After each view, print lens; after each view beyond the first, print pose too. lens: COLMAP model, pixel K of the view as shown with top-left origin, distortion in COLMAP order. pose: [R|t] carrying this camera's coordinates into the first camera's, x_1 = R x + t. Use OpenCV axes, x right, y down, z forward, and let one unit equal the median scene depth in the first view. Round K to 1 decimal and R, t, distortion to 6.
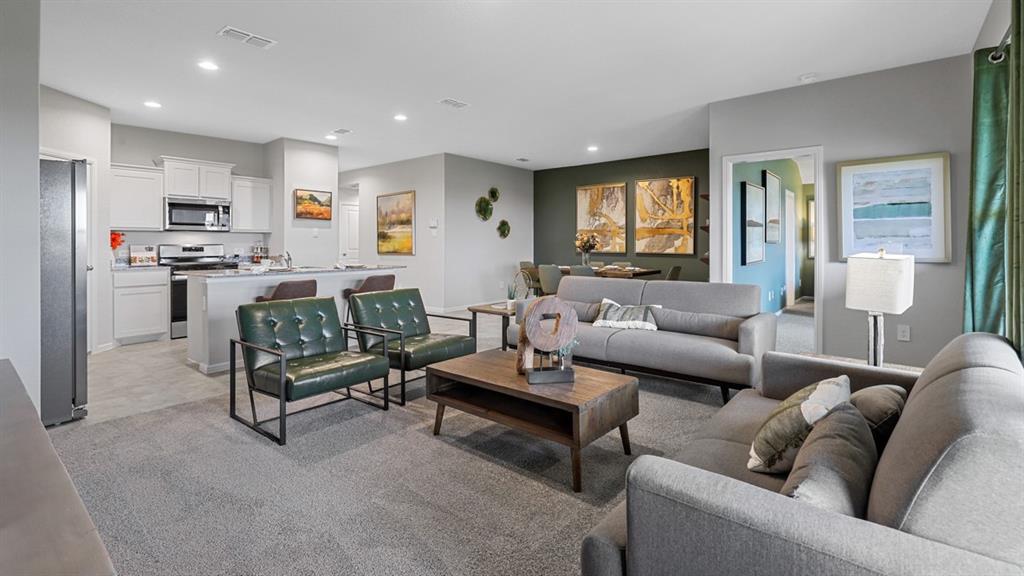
lens RADIAL K [[465.1, 0, 512.0], [0, 465.1, 288.0], [0, 0, 1]] dist [-0.001030, -0.000067]
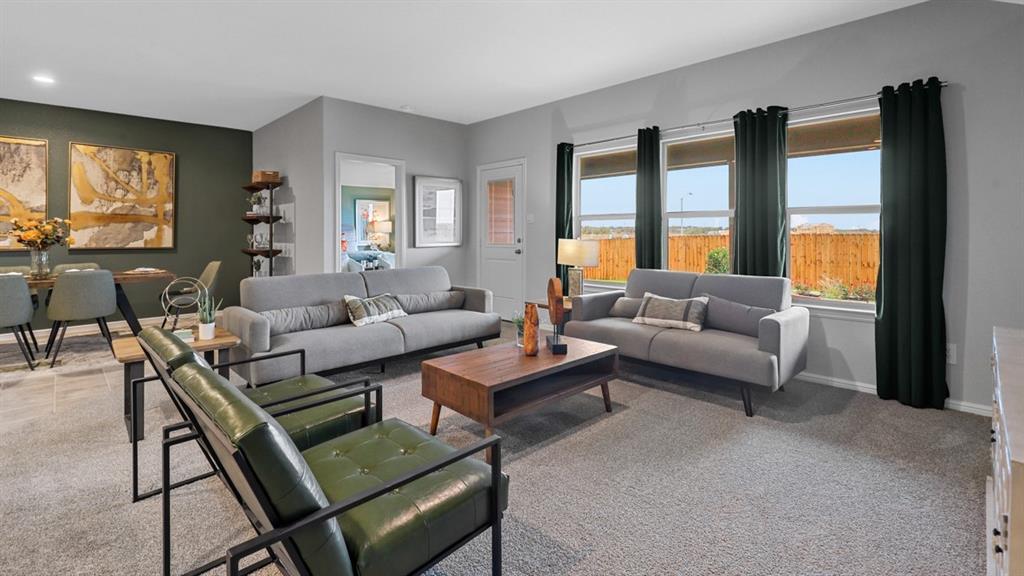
lens RADIAL K [[465.1, 0, 512.0], [0, 465.1, 288.0], [0, 0, 1]] dist [-0.001030, -0.000067]
pose [[0.108237, -0.116077, 0.987325, -0.363992], [0.095869, 0.989750, 0.105852, -0.032291], [-0.989492, 0.083197, 0.118256, 0.318255]]
